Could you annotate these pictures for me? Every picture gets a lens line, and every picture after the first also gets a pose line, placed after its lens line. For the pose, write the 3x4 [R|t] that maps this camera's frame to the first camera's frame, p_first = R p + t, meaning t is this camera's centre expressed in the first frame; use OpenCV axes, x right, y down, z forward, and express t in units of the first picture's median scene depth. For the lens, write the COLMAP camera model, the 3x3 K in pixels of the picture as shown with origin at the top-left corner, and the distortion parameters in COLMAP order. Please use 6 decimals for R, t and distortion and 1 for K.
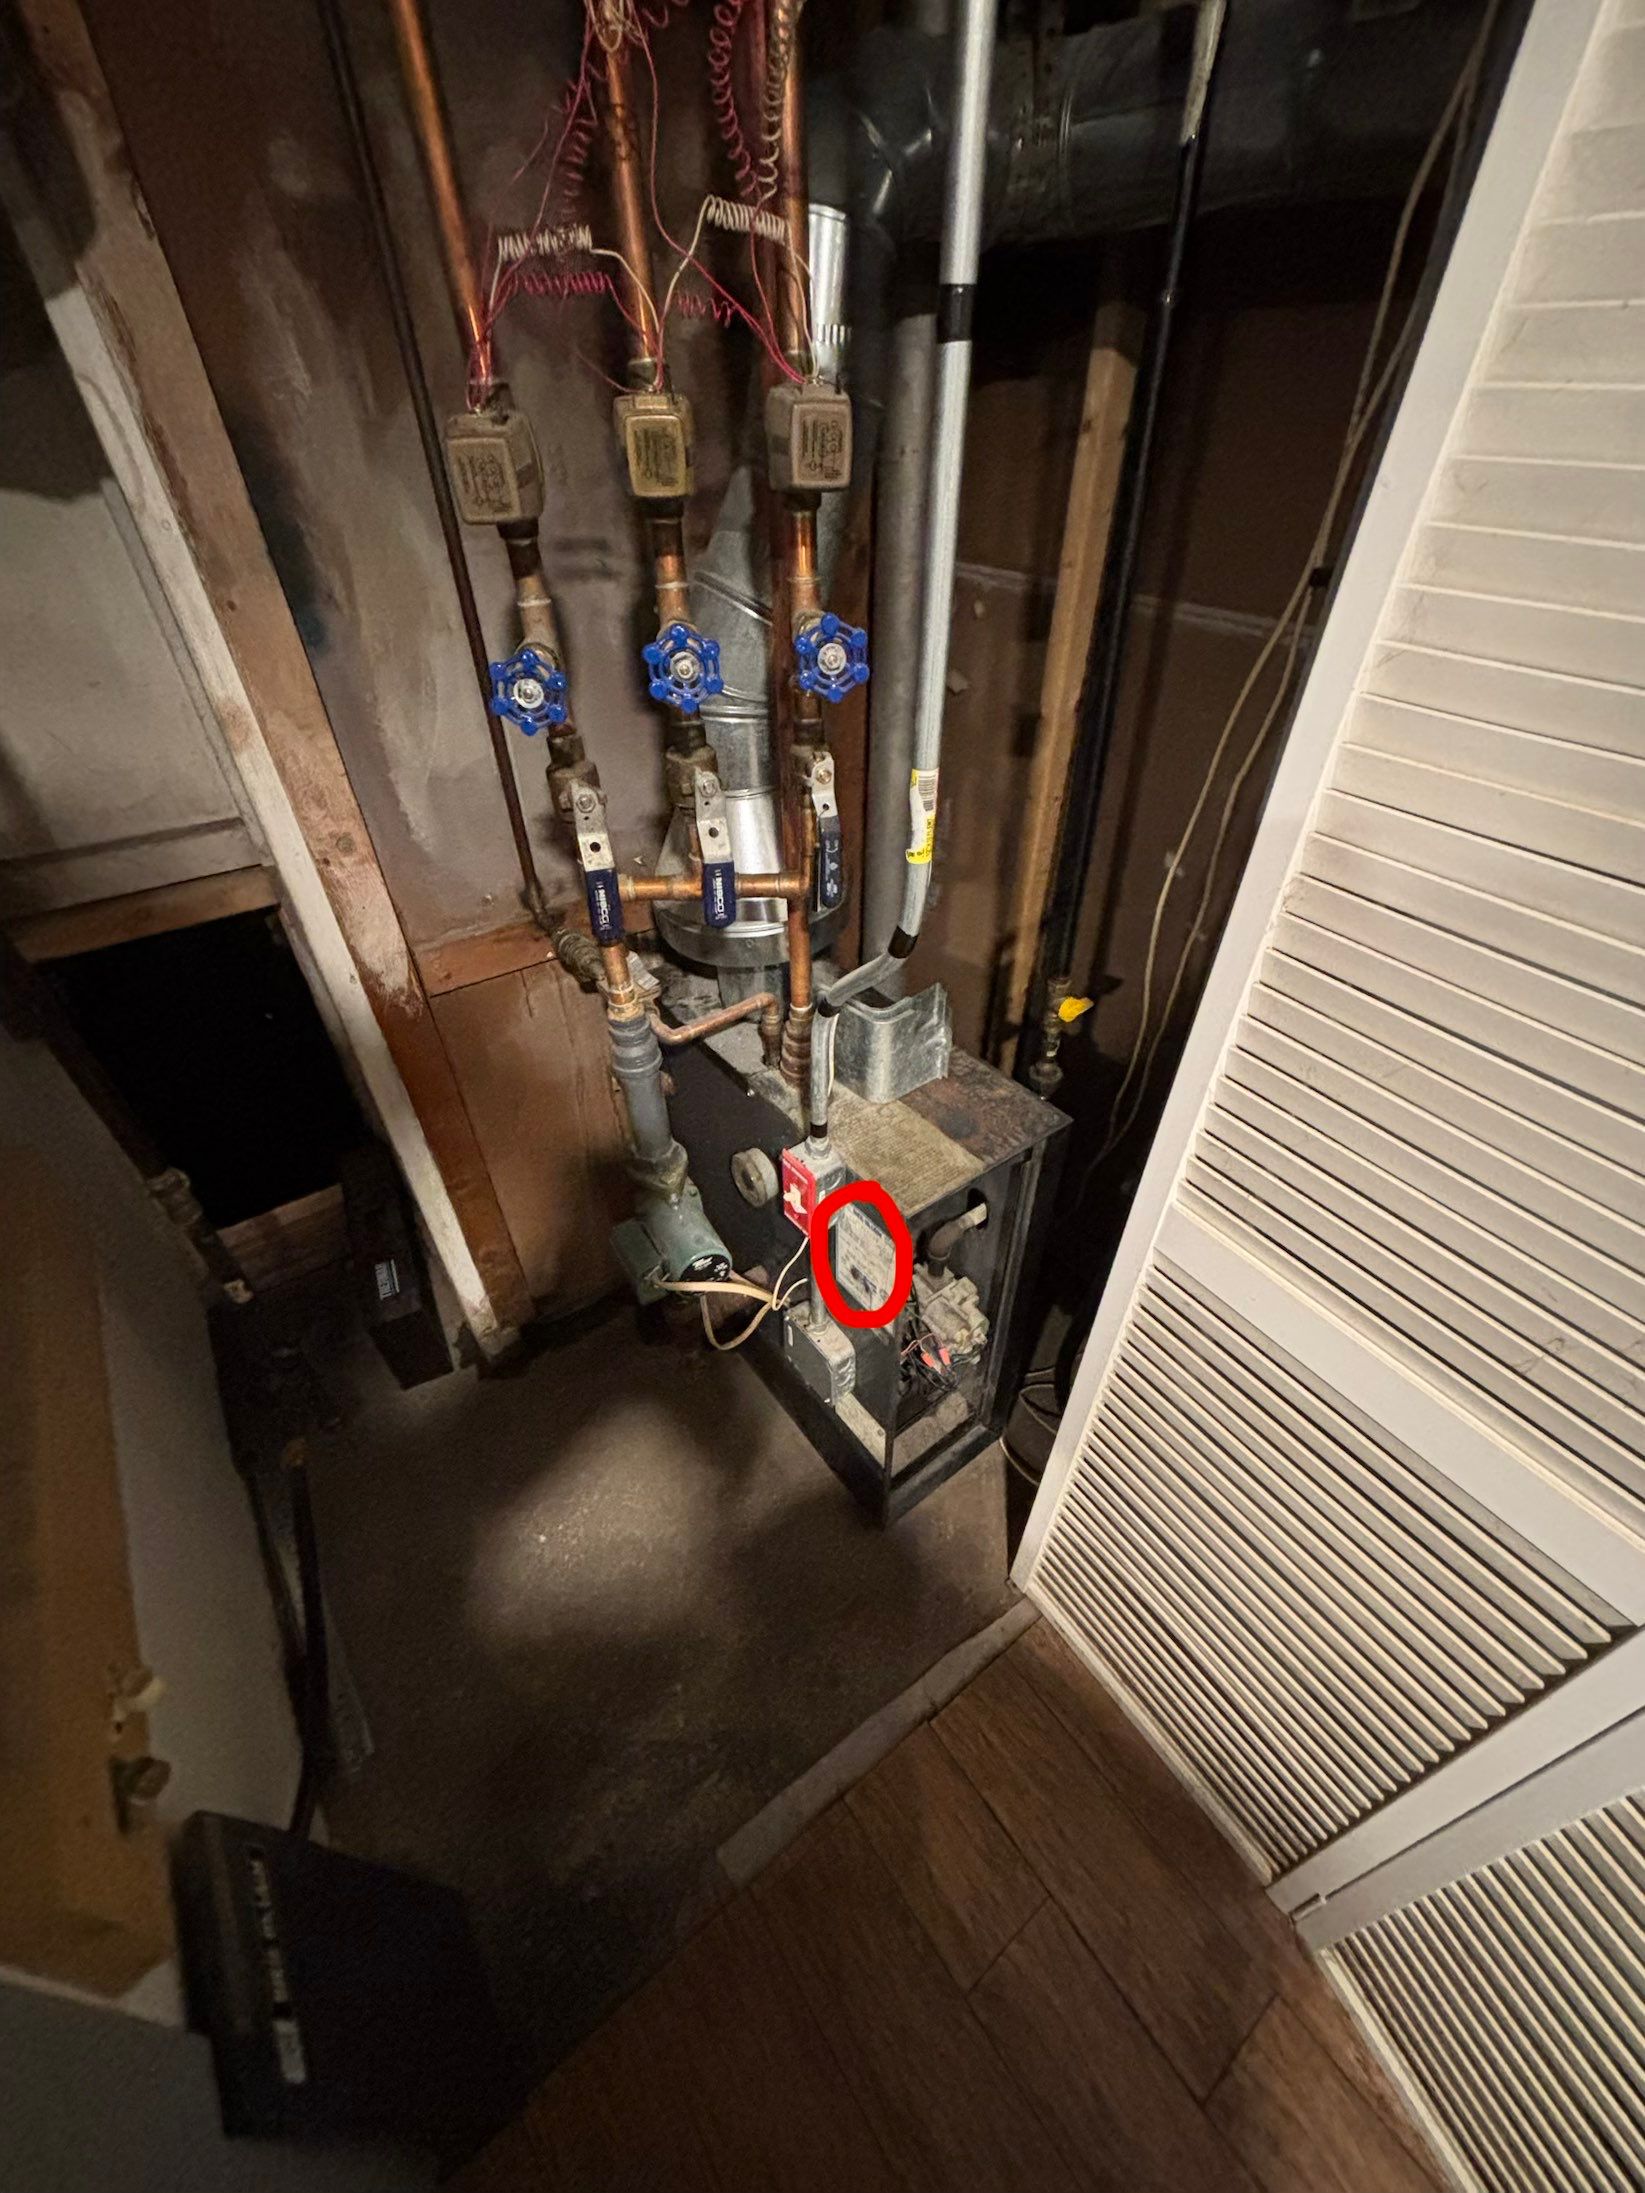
lens RADIAL K [[883.1, 0, 811.1], [0, 883.1, 1094.3], [0, 0, 1]] dist [-0.003465, 0.002097]
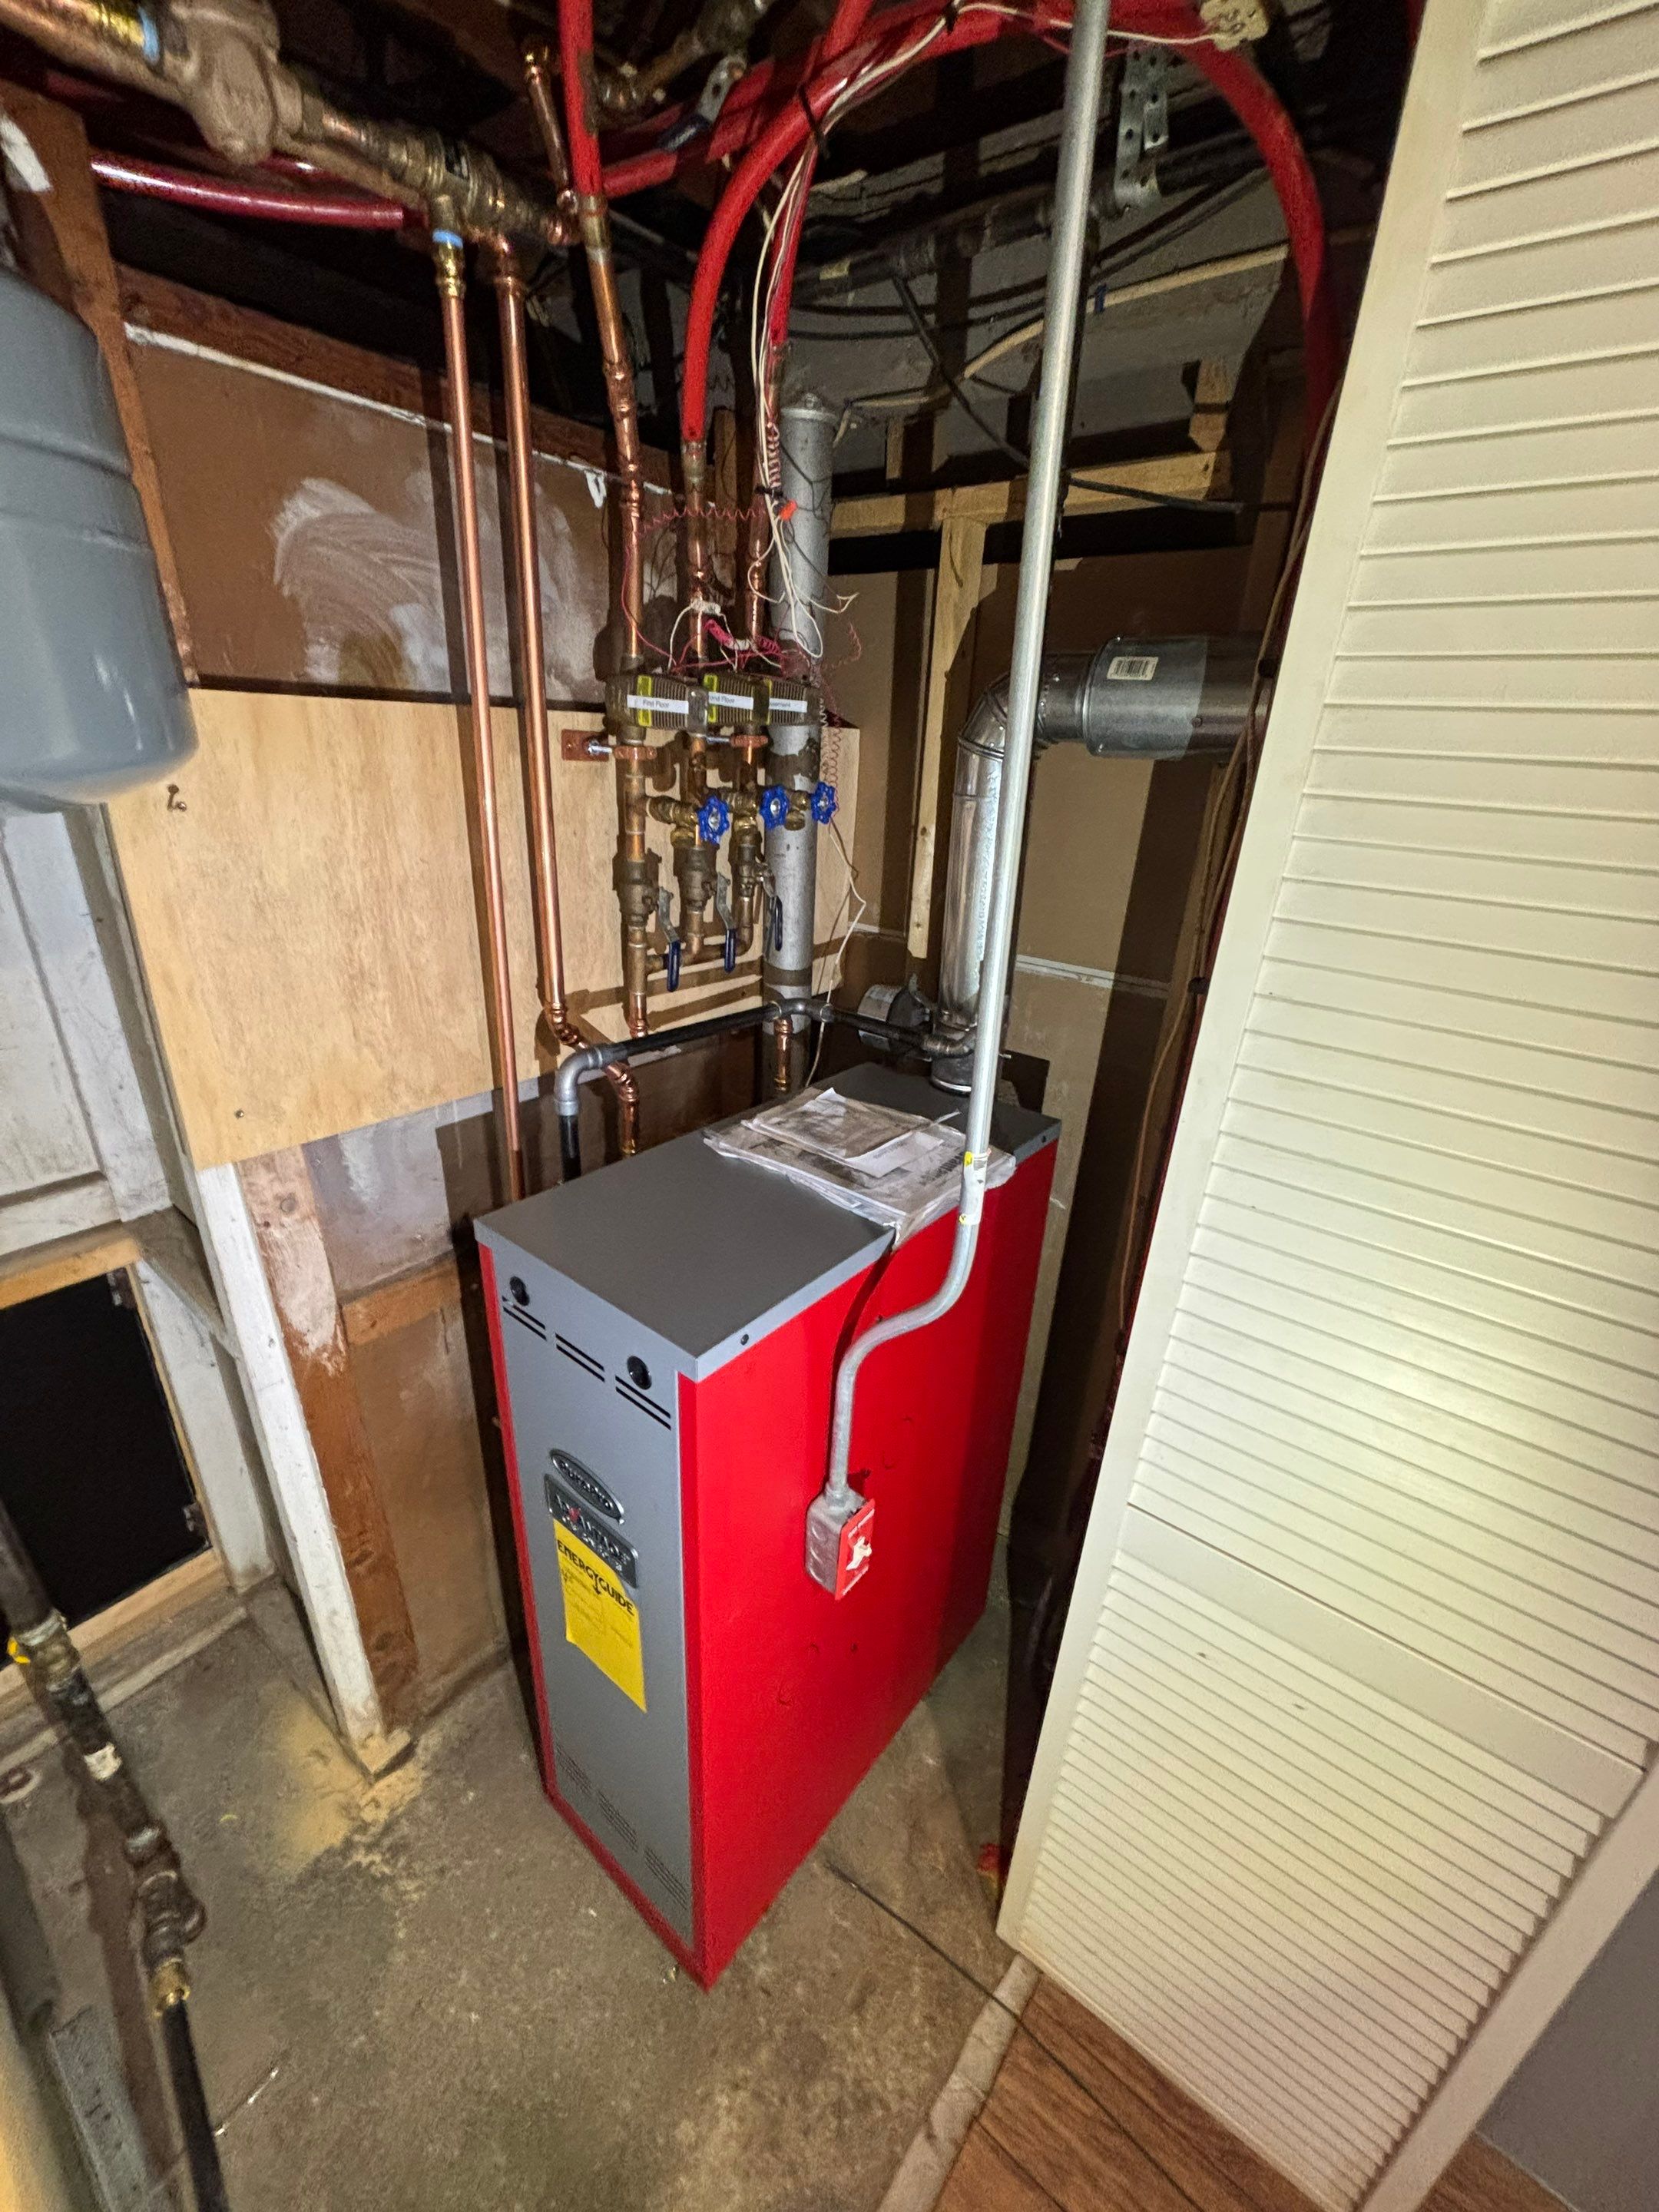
lens RADIAL K [[890.8, 0, 823.7], [0, 890.8, 1097.6], [0, 0, 1]] dist [-0.003465, 0.002097]
pose [[0.962436, -0.059068, 0.265007, -0.212983], [0.128533, 0.958871, -0.253073, -0.072613], [-0.239159, 0.277628, 0.930444, -0.083708]]
